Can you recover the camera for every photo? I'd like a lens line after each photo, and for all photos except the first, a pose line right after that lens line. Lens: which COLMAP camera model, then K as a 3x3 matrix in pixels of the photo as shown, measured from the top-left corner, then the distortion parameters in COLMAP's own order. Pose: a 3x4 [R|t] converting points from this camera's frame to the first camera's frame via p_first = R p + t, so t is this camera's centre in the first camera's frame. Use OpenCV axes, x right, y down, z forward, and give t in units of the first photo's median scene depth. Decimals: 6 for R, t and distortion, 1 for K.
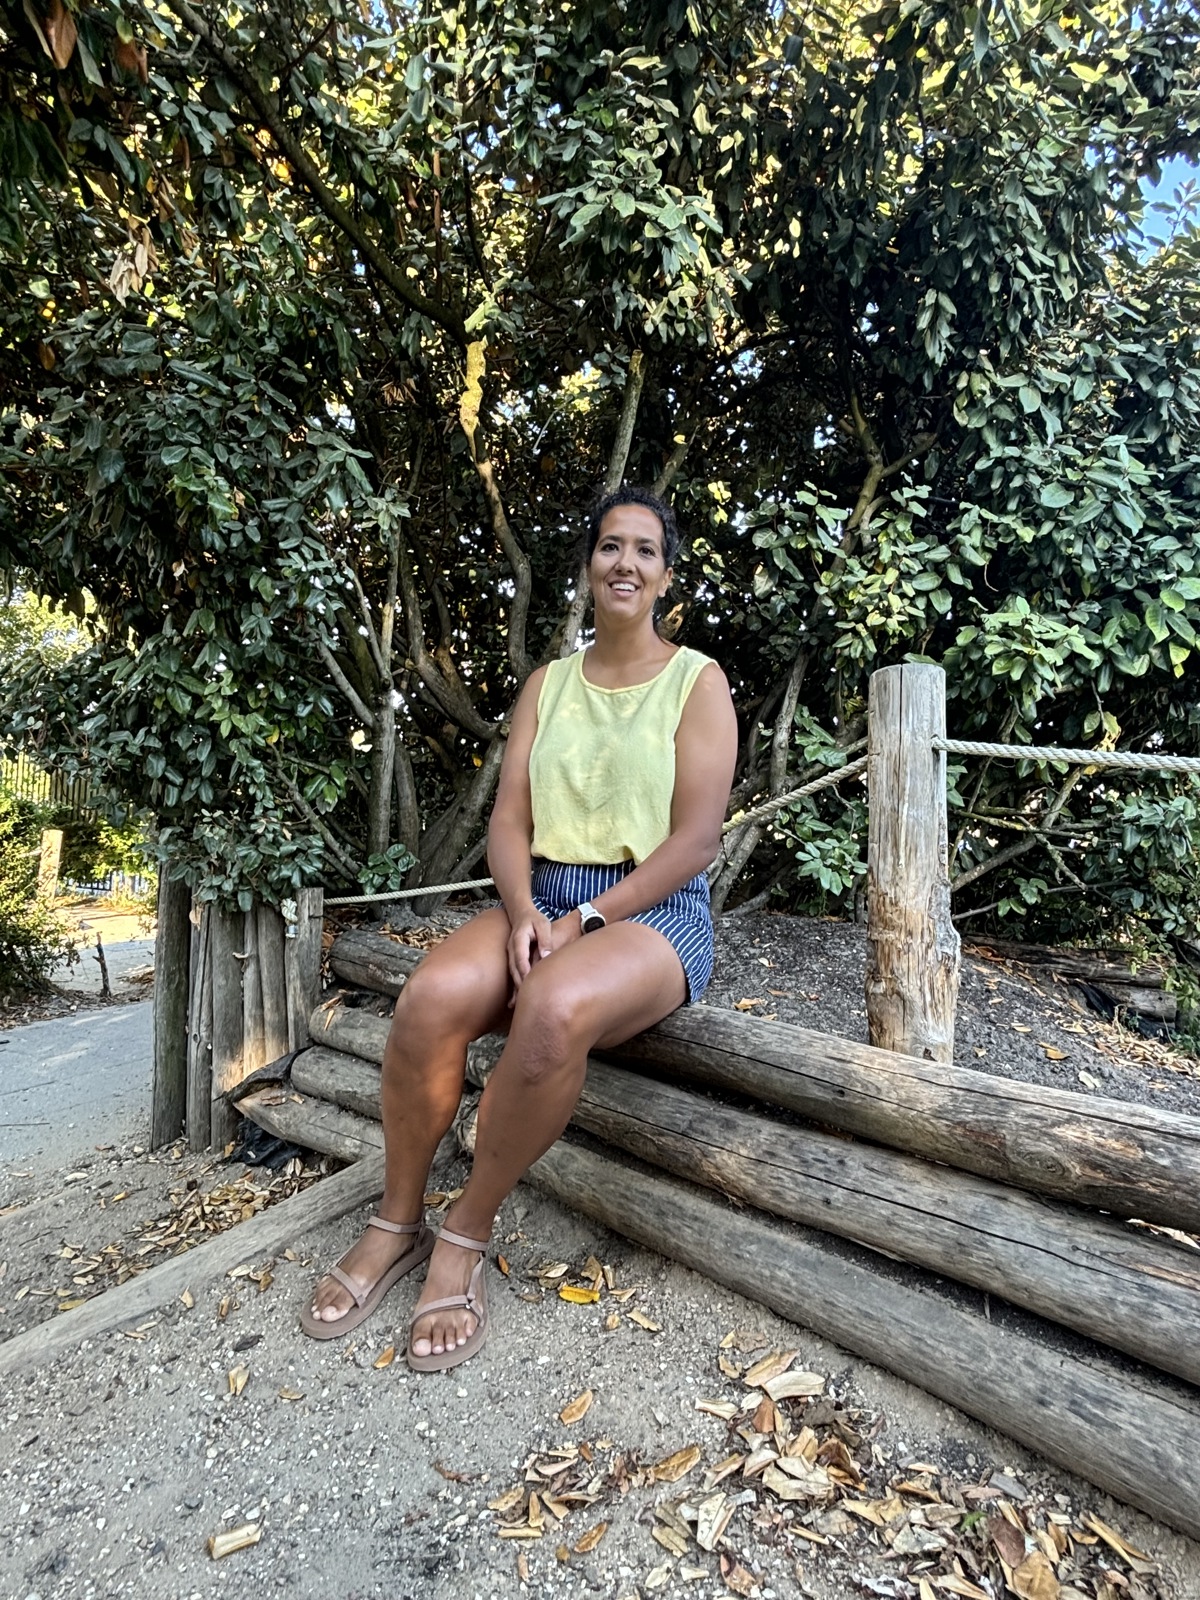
lens RADIAL K [[900.0, 0, 605.5], [0, 900.0, 792.5], [0, 0, 1]] dist [0.002736, -0.011599]
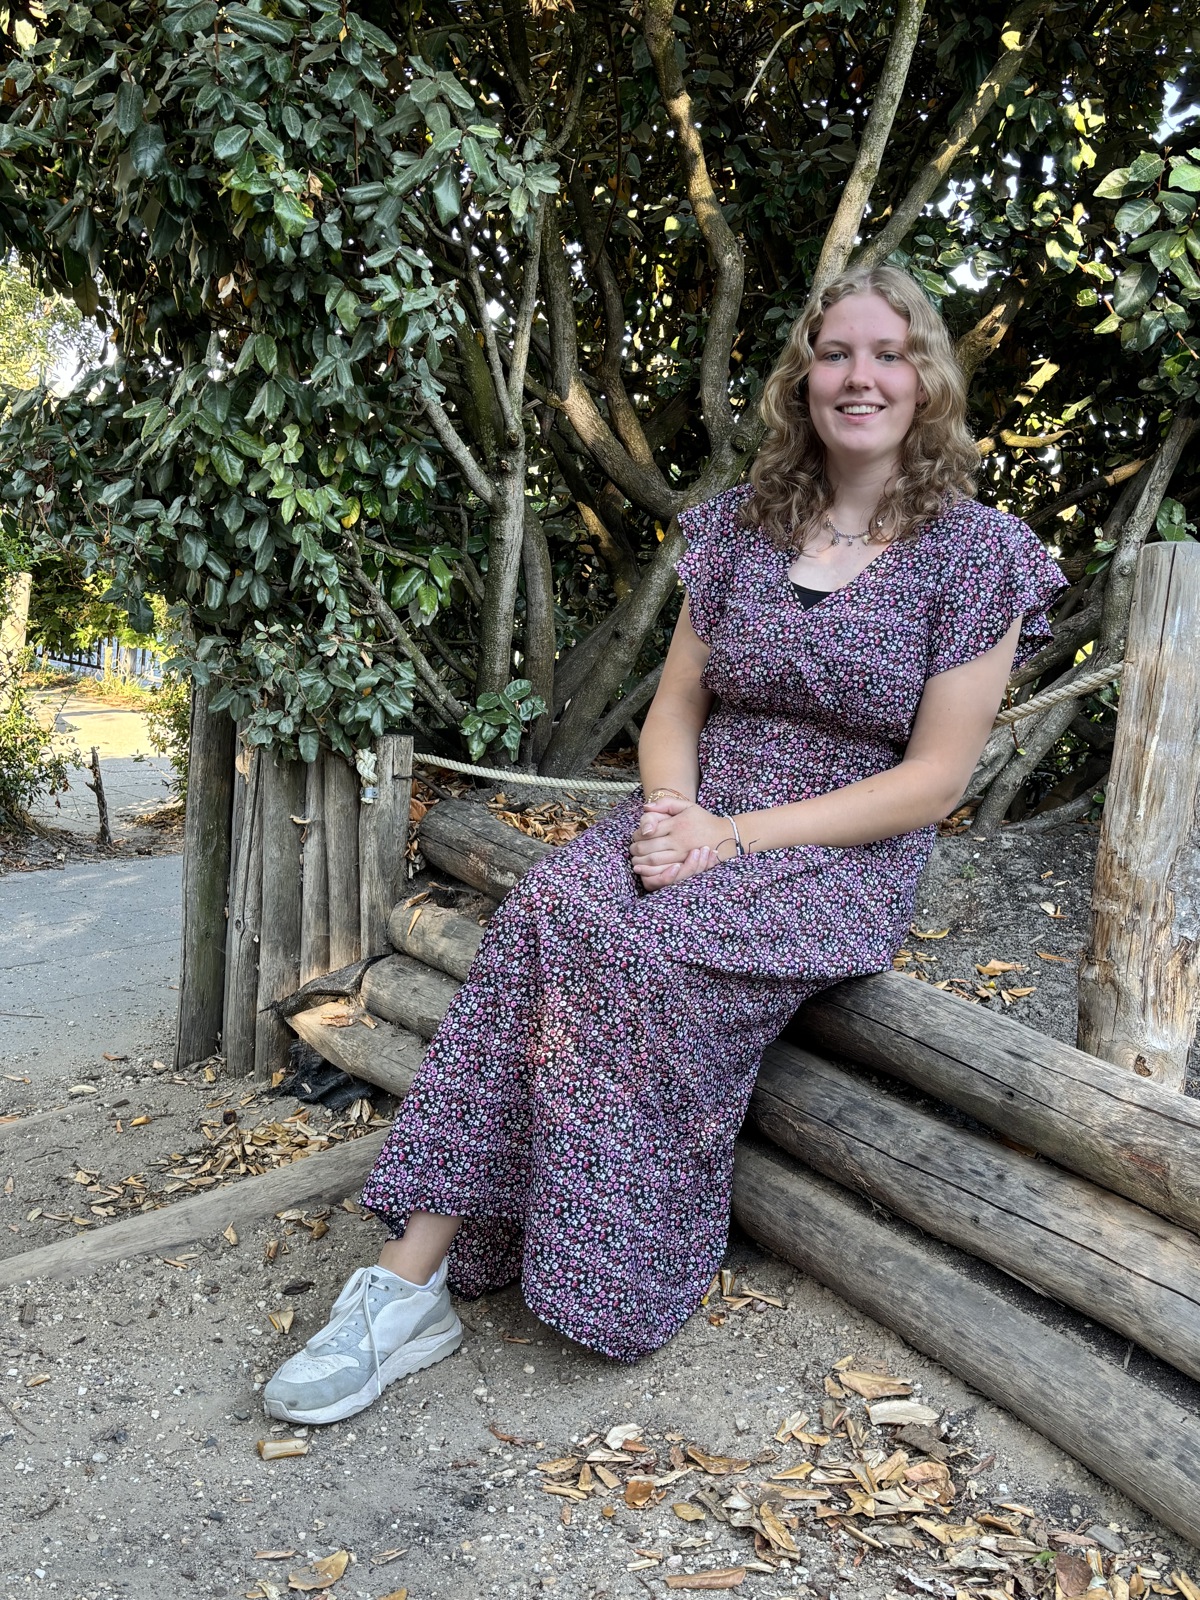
lens RADIAL K [[1665.4, 0, 589.9], [0, 1665.4, 801.9], [0, 0, 1]] dist [0.115461, -0.349804]
pose [[0.975283, 0.090943, -0.201378, 0.094850], [-0.055893, 0.983272, 0.173356, -0.085200], [0.213775, -0.157816, 0.964051, -0.253773]]
